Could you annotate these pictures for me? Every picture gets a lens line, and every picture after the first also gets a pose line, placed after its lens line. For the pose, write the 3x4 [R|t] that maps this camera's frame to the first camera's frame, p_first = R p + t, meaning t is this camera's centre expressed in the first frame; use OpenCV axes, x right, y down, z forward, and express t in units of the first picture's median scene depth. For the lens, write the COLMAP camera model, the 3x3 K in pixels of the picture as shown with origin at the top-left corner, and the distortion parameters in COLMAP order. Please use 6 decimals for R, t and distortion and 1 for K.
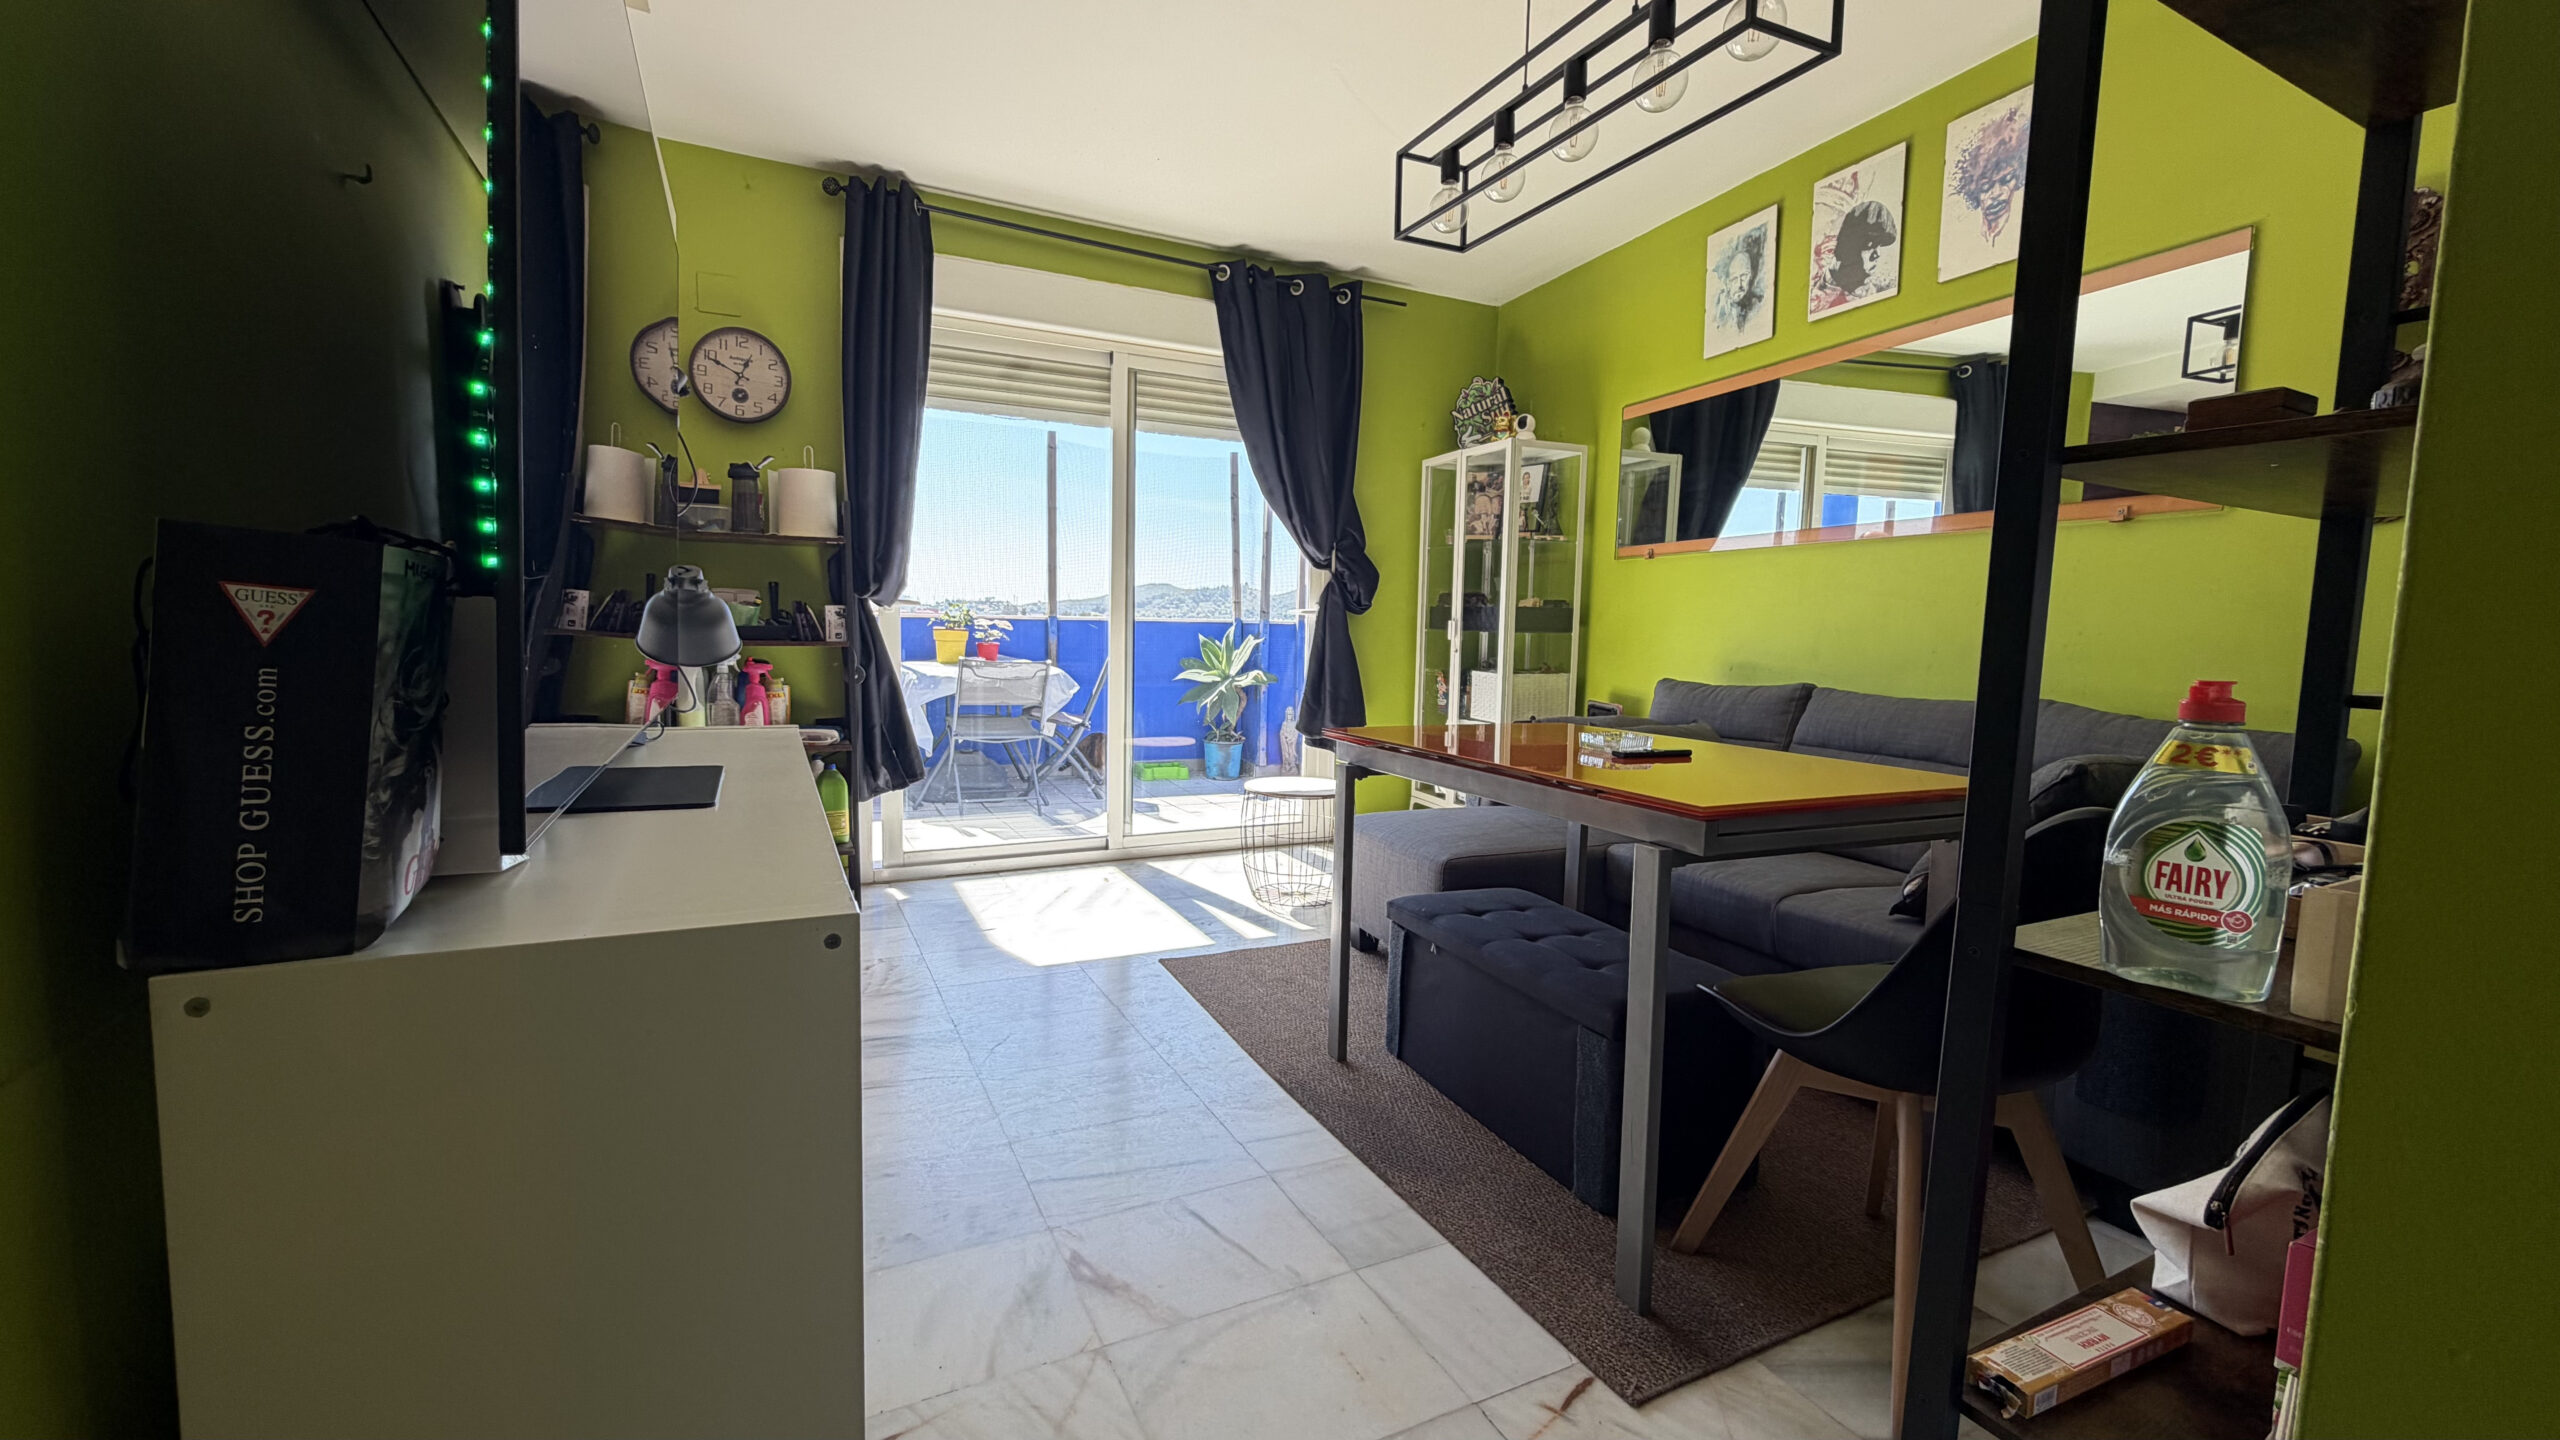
lens RADIAL K [[1020.0, 0, 1300.2], [0, 1020.0, 736.5], [0, 0, 1]] dist [-0.000193, 0.000684]
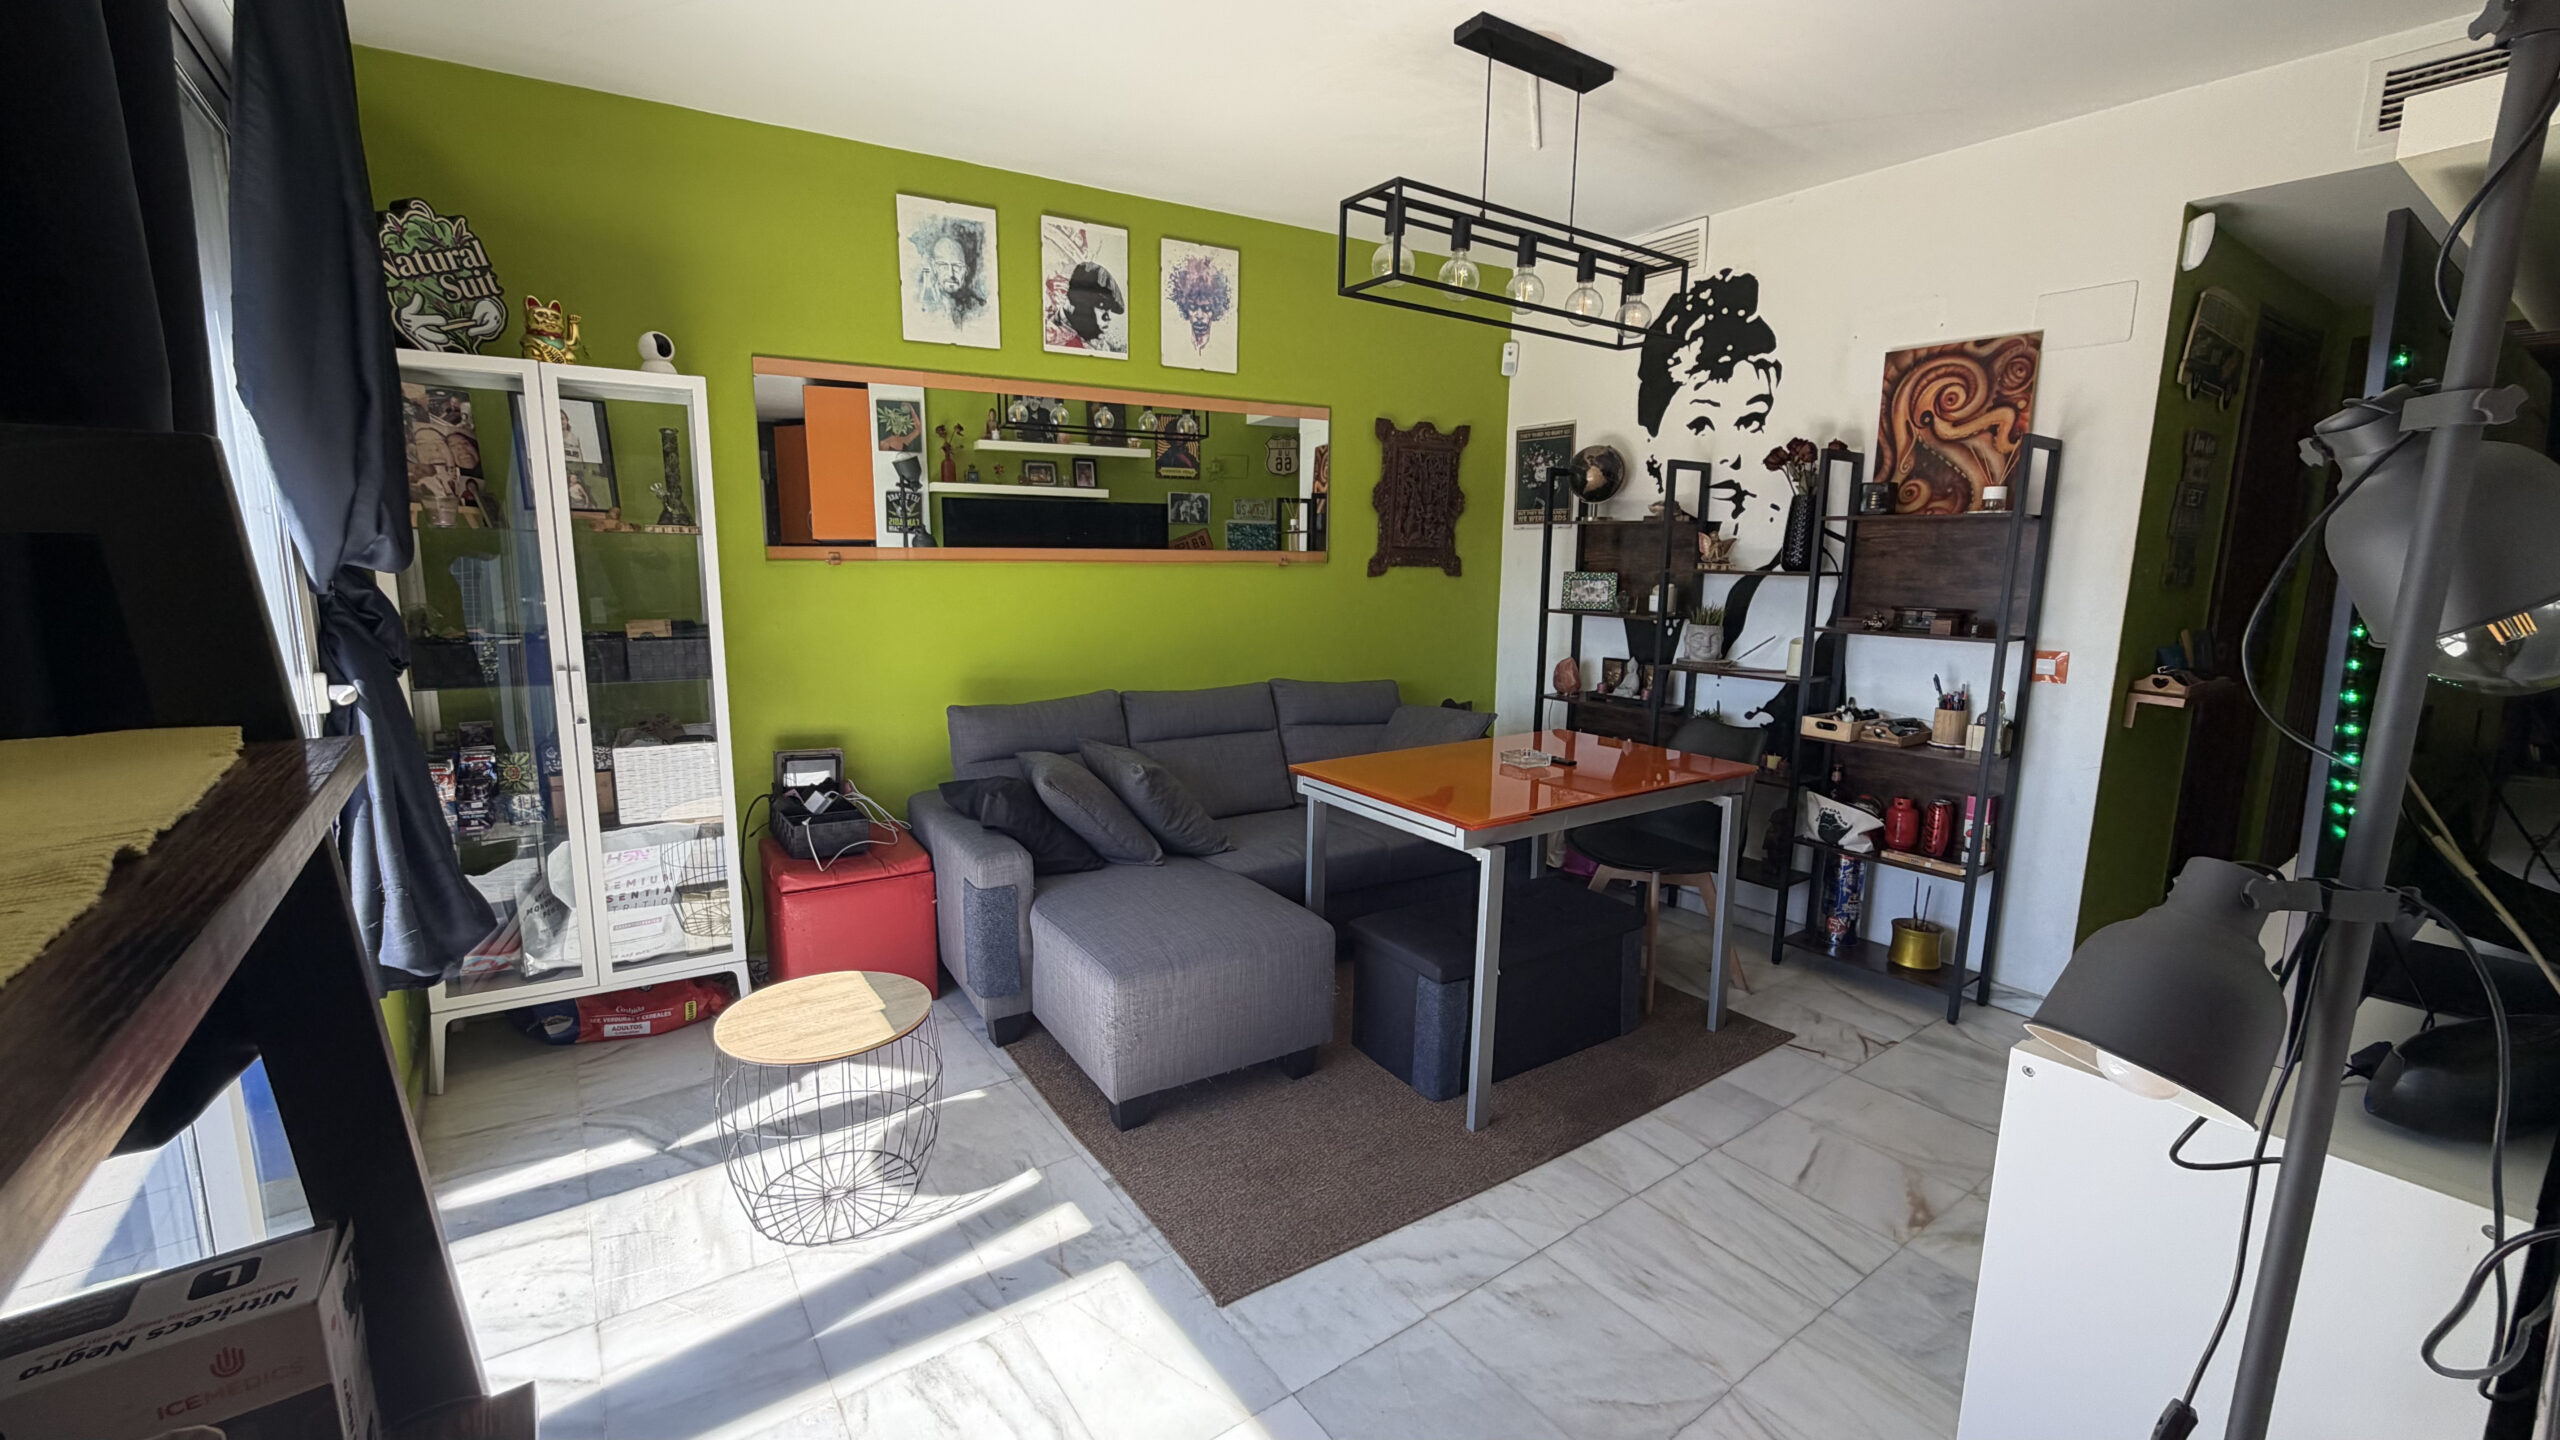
lens RADIAL K [[1020.0, 0, 1264.7], [0, 1020.0, 722.2], [0, 0, 1]] dist [-0.000193, 0.000684]
pose [[-0.134064, -0.189329, 0.972719, -0.612654], [0.091603, 0.975009, 0.202400, -0.220800], [-0.986730, 0.116238, -0.113371, 0.921464]]
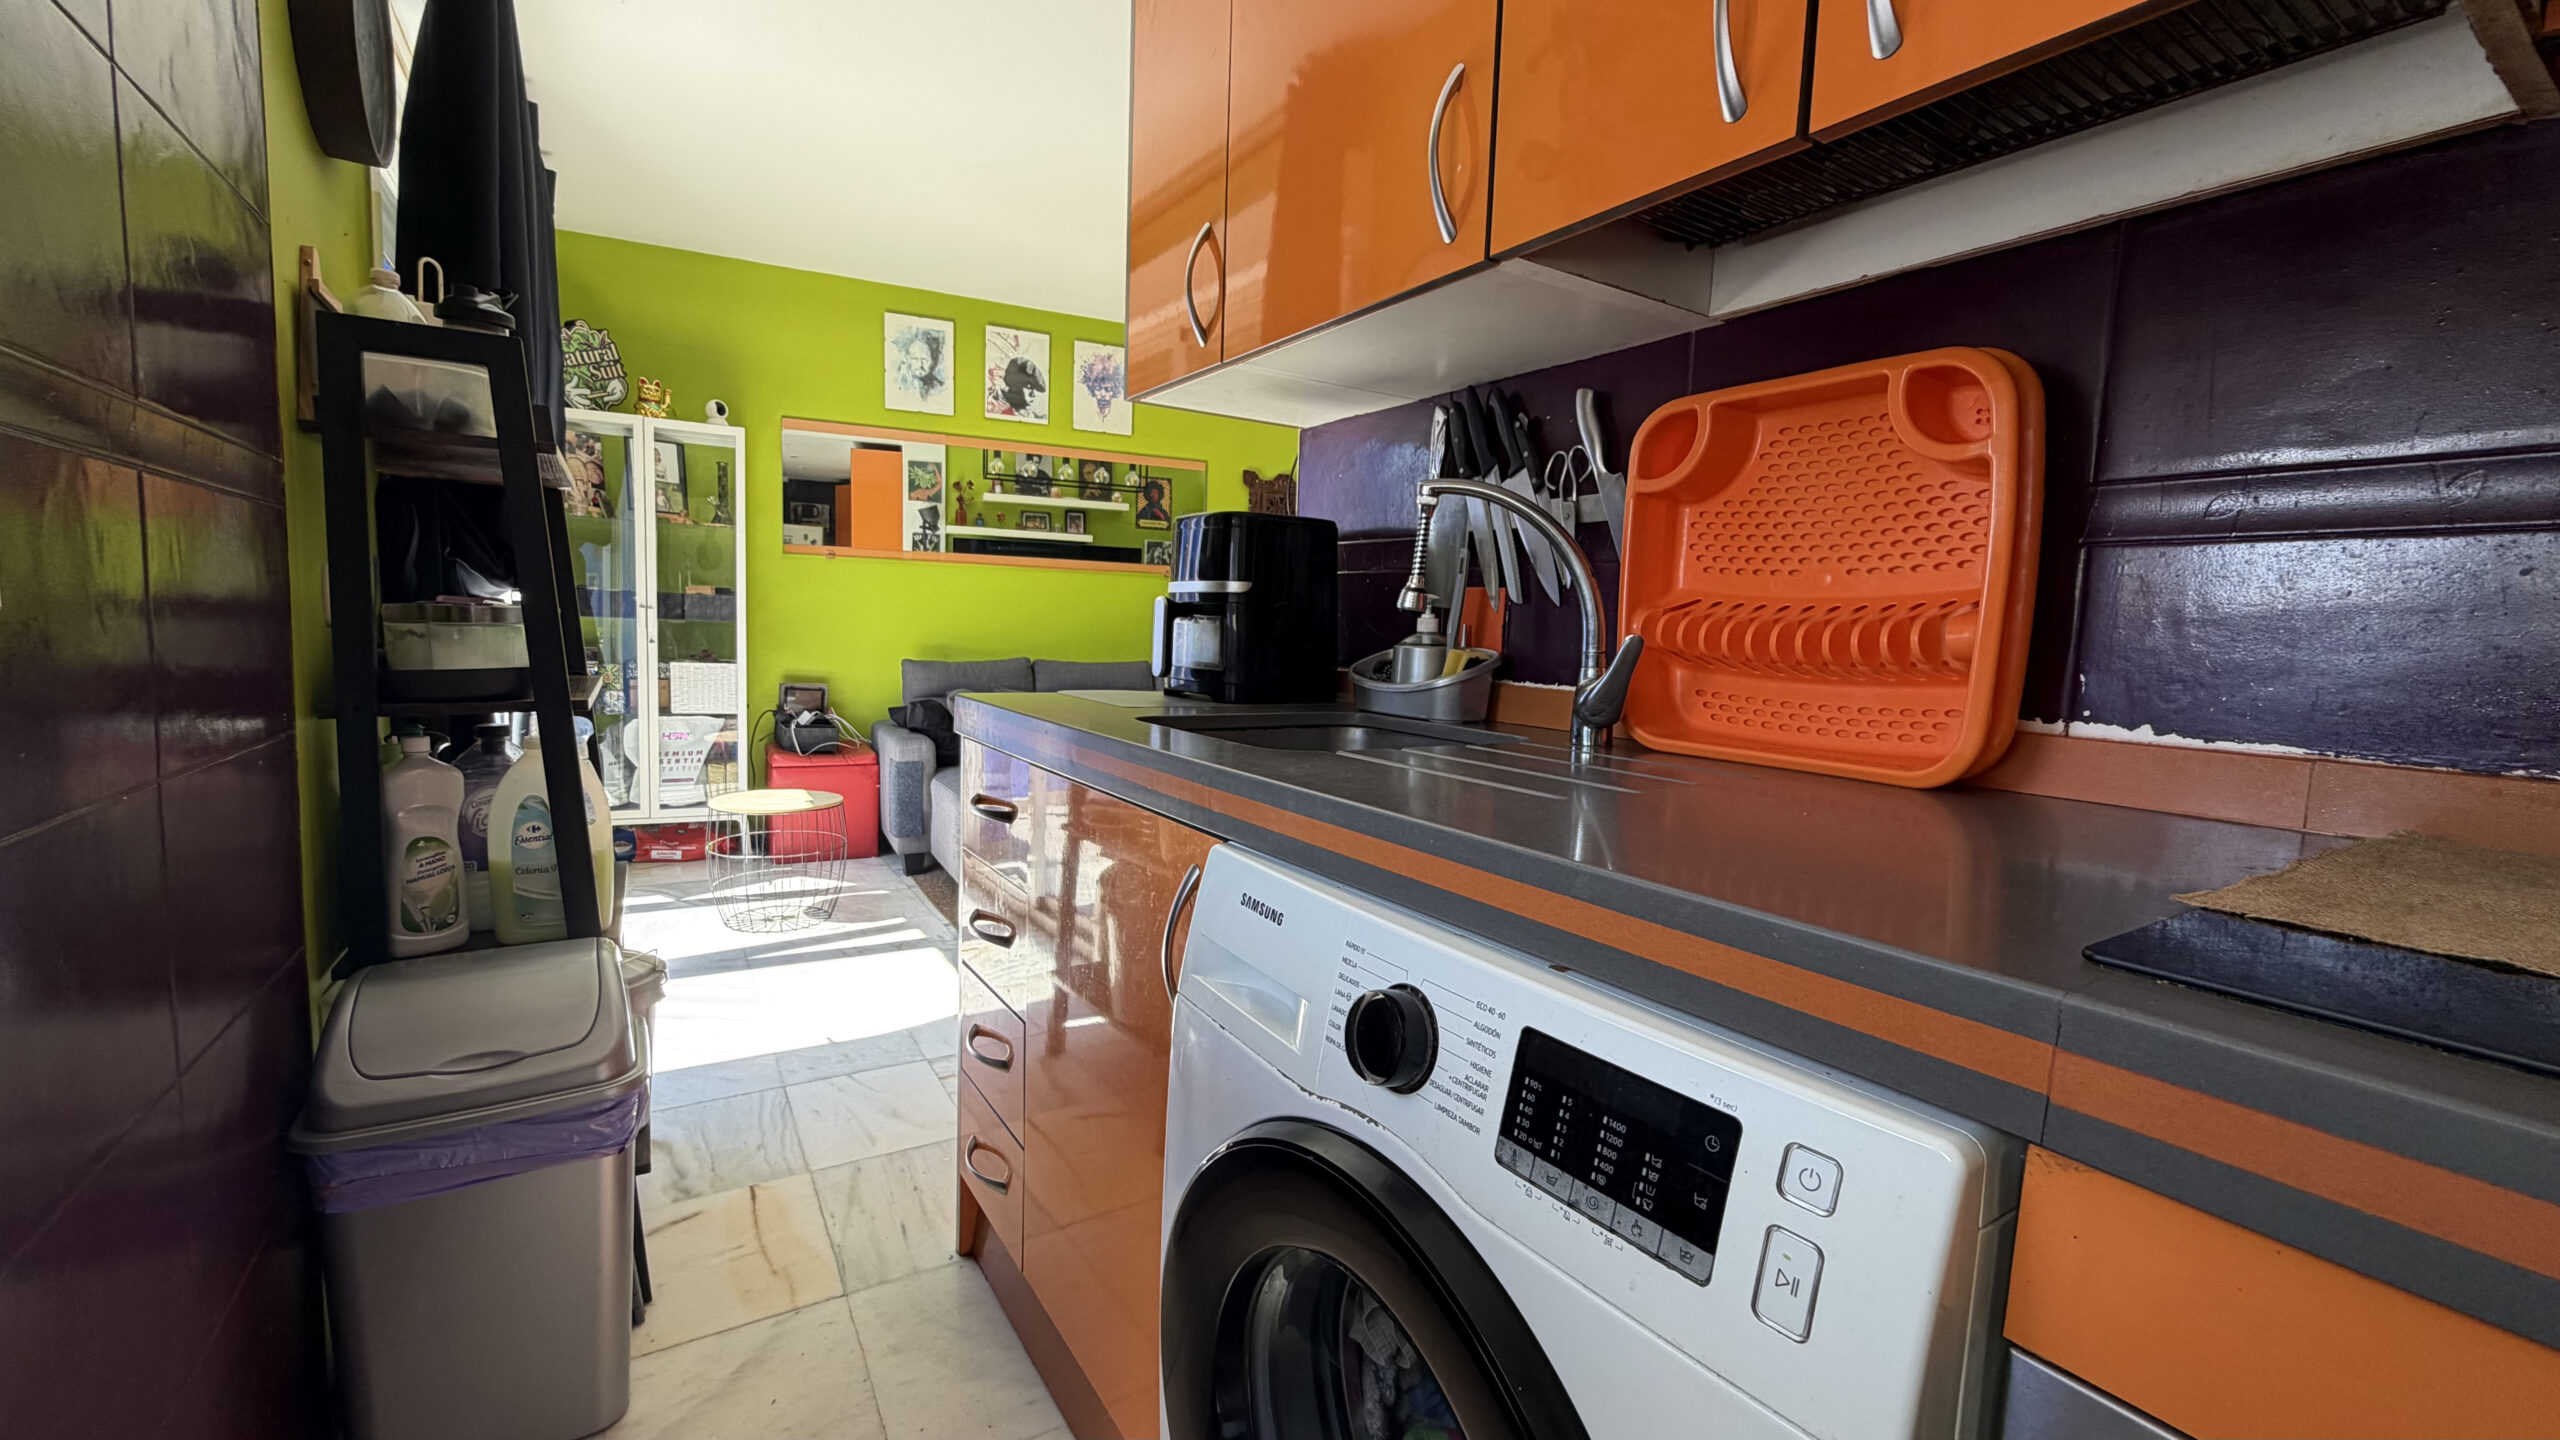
lens RADIAL K [[1020.0, 0, 1265.2], [0, 1020.0, 720.0], [0, 0, 1]] dist [-0.000193, 0.000684]
pose [[-0.064846, -0.116727, 0.991045, -1.047524], [0.072242, 0.989980, 0.121328, -0.114777], [-0.995277, 0.079463, -0.055763, 0.695823]]
